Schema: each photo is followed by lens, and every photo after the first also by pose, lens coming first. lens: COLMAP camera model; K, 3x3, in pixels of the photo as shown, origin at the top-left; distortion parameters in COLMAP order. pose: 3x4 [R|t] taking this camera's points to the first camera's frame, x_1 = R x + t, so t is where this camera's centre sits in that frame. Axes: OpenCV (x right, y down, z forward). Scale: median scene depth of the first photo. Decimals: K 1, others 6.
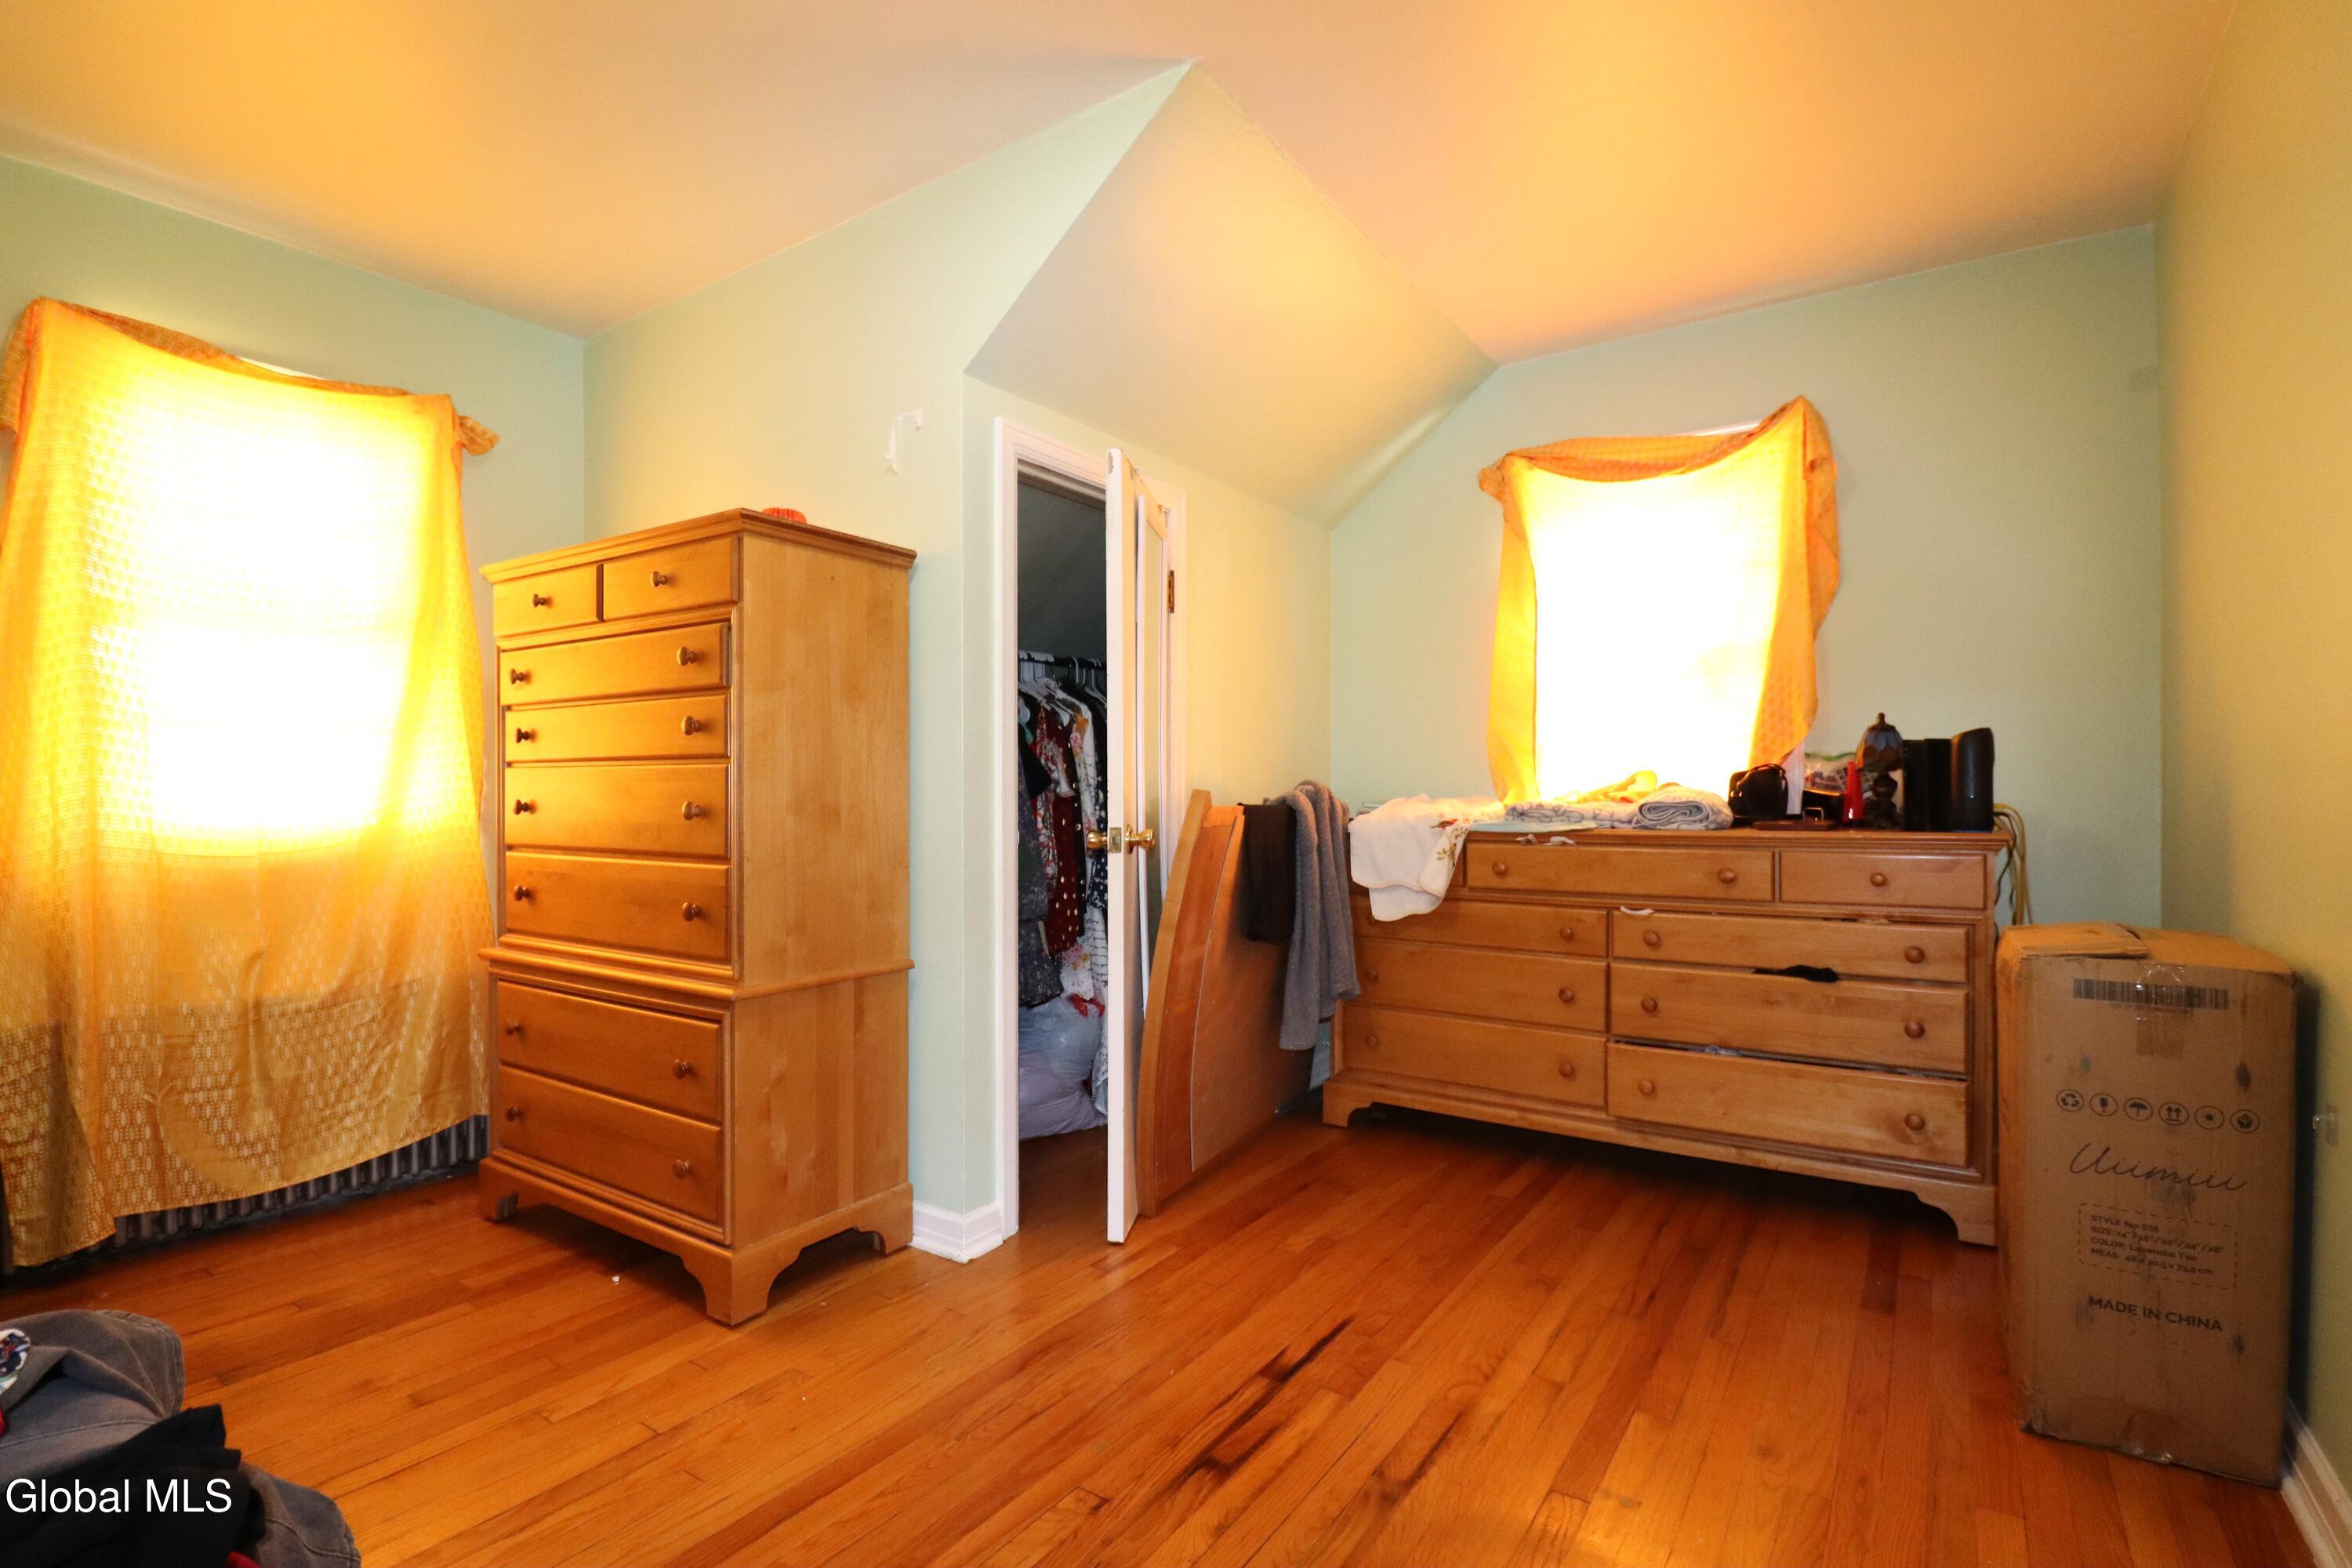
lens RADIAL K [[1106.8, 0, 1187.0], [0, 1106.8, 780.1], [0, 0, 1]] dist [-0.011303, -0.006865]
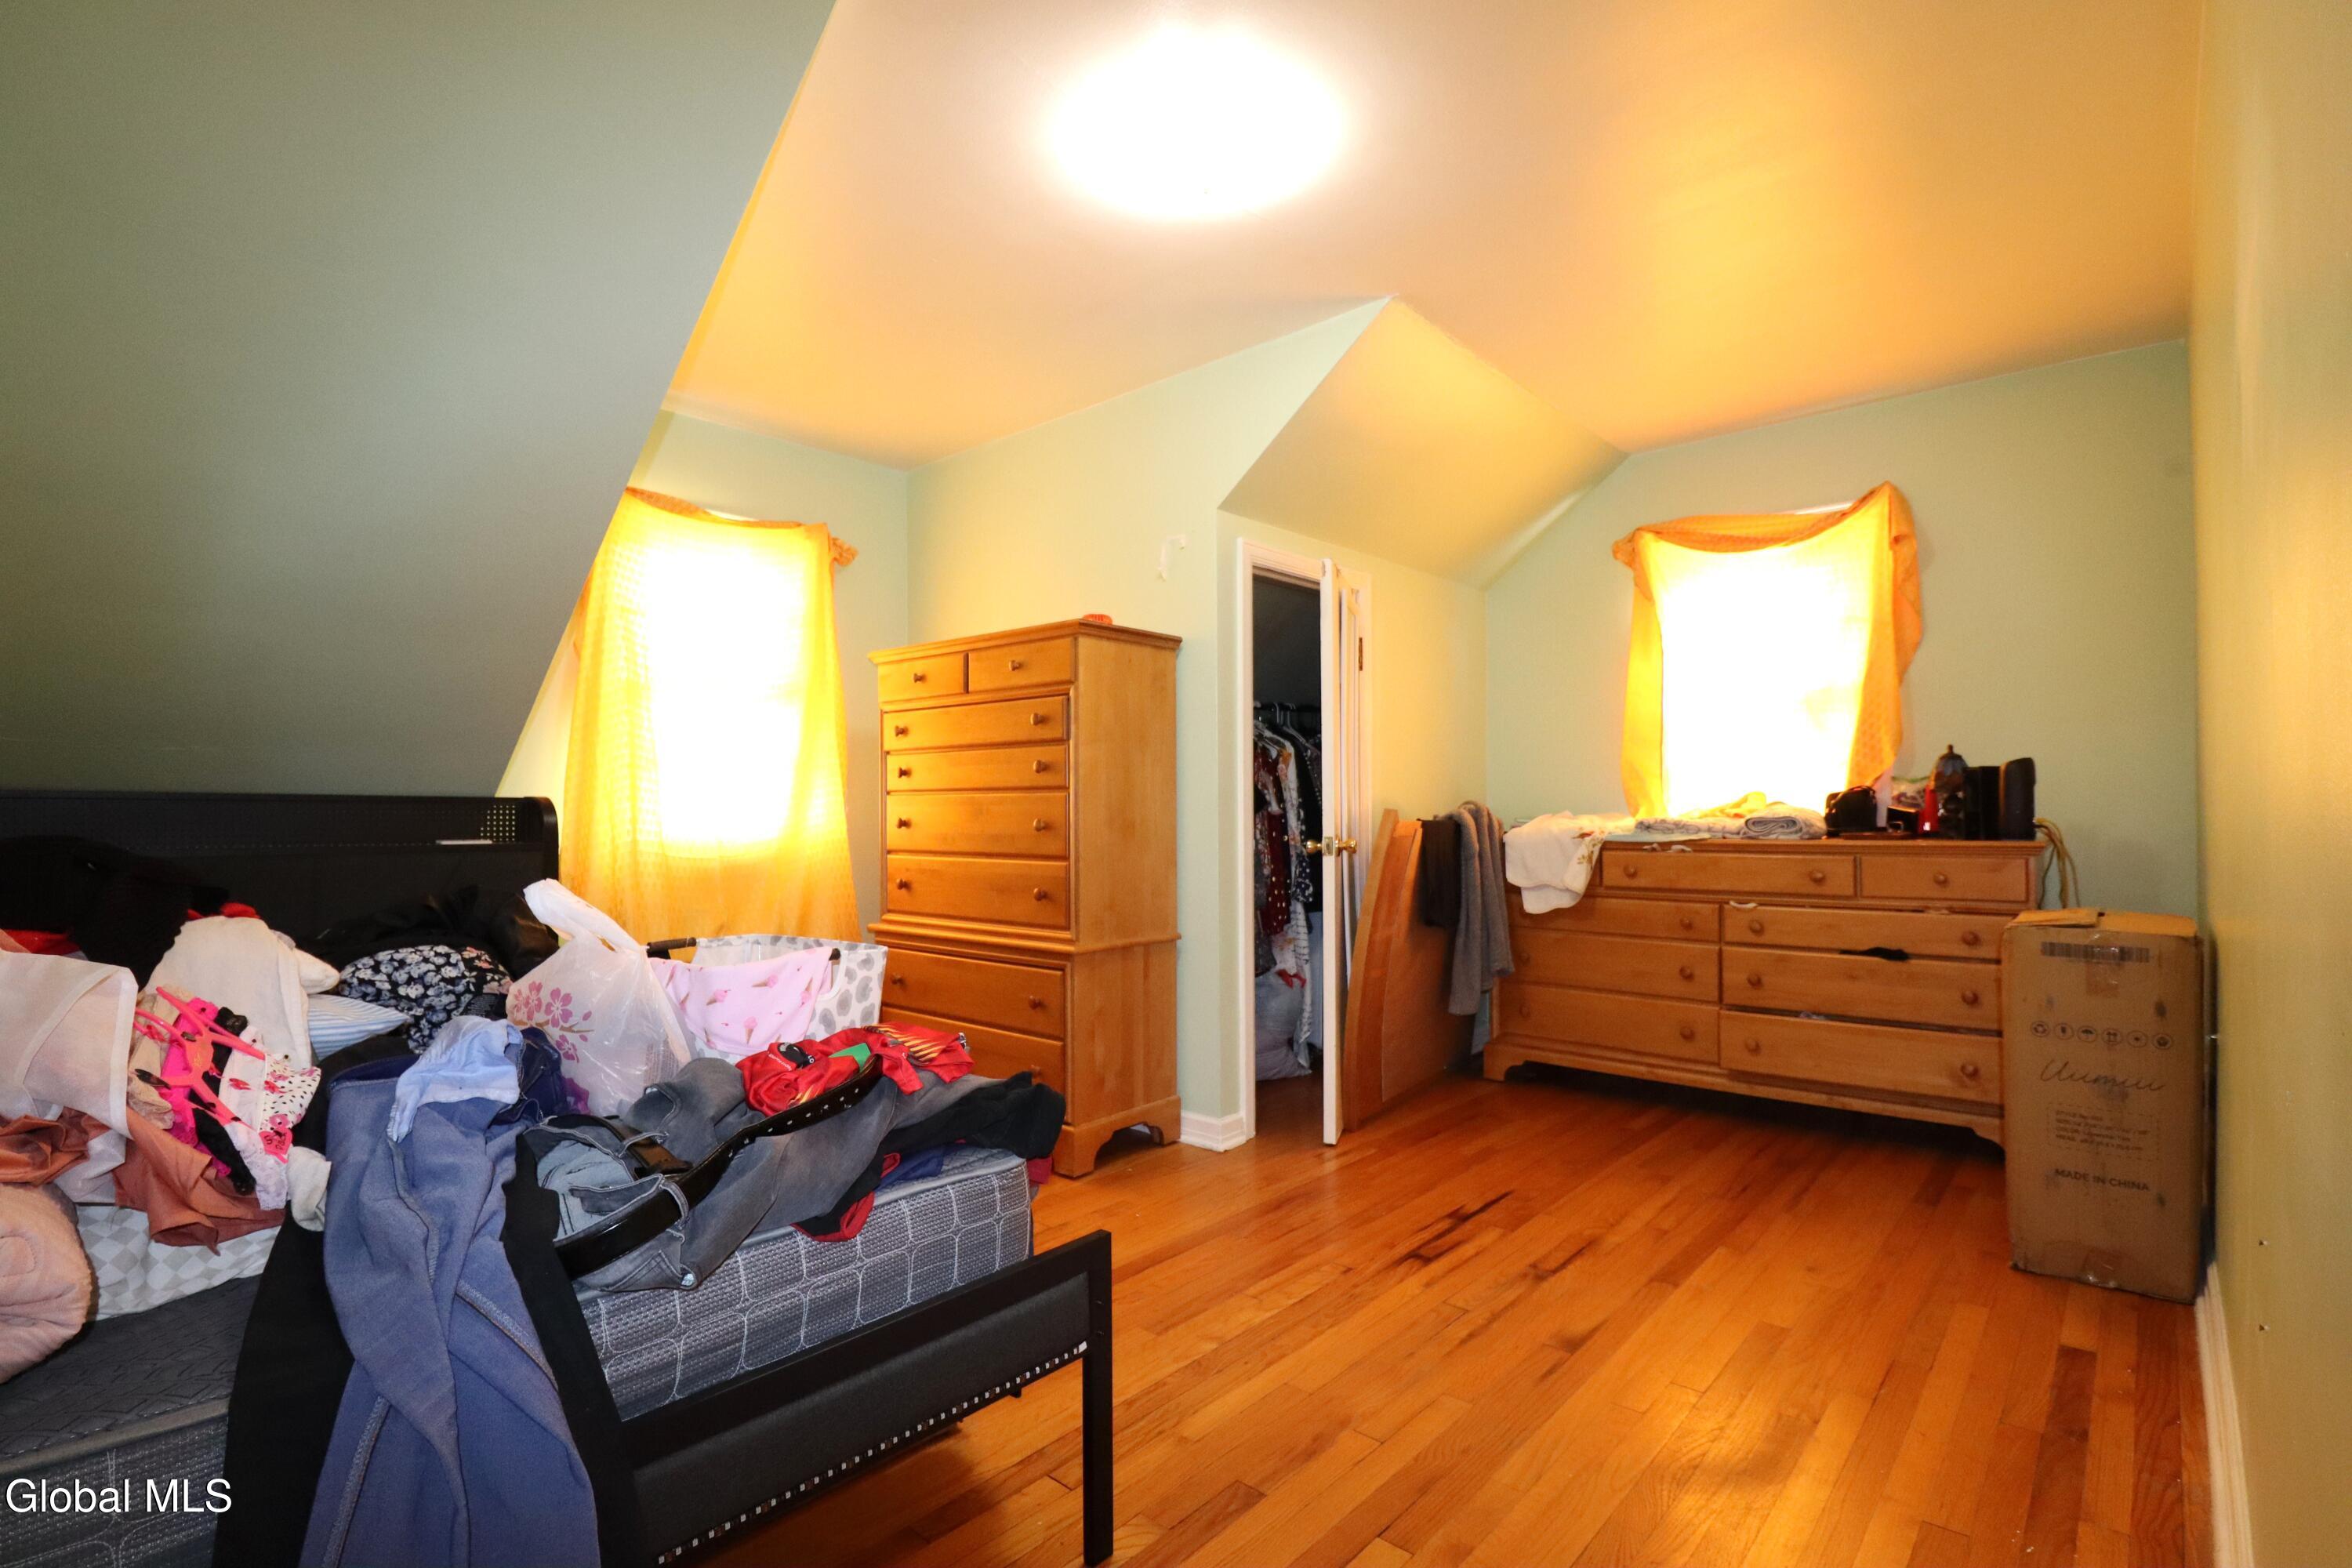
lens RADIAL K [[1106.8, 0, 1168.9], [0, 1106.8, 794.4], [0, 0, 1]] dist [-0.011303, -0.006865]
pose [[0.990090, -0.005548, -0.140327, -0.067298], [0.005252, 0.999983, -0.002482, -0.007224], [0.140338, 0.001720, 0.990102, -0.366270]]
